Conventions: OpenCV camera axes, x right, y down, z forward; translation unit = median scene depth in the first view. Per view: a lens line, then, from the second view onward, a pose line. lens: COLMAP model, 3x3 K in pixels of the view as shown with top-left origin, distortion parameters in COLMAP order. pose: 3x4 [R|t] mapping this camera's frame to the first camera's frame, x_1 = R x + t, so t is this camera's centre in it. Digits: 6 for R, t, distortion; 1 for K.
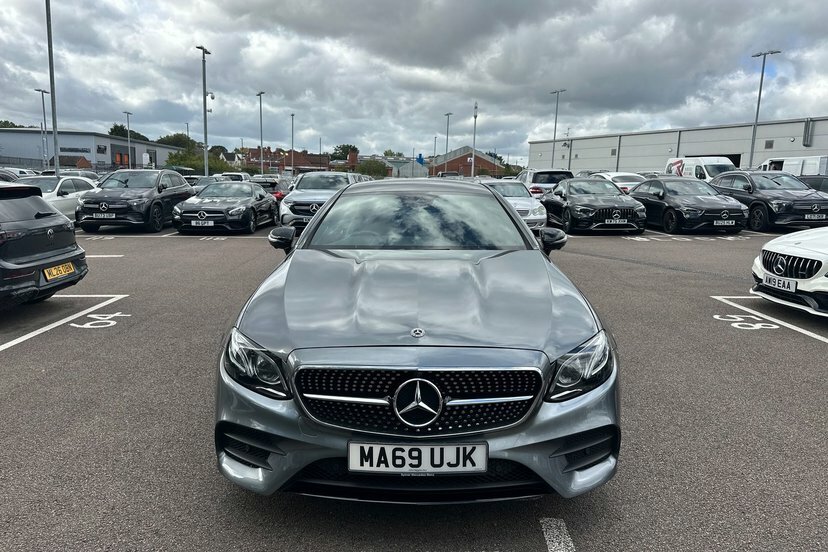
lens RADIAL K [[589.4, 0, 408.8], [0, 589.4, 291.2], [0, 0, 1]] dist [0.075736, -0.077383]
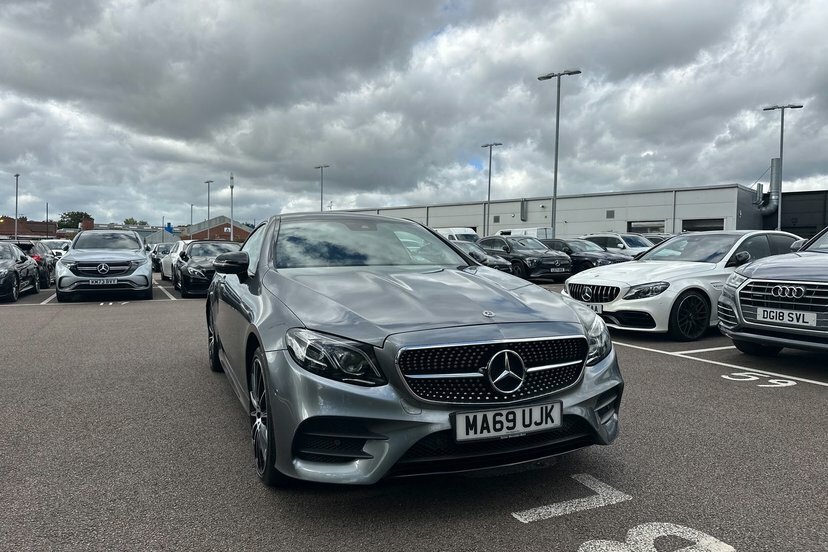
lens RADIAL K [[589.4, 0, 410.3], [0, 589.4, 283.0], [0, 0, 1]] dist [0.075736, -0.077383]
pose [[0.913148, -0.024941, 0.406865, -0.276620], [0.080117, 0.989639, -0.119143, 0.064322], [-0.399678, 0.141392, 0.905685, 0.011232]]
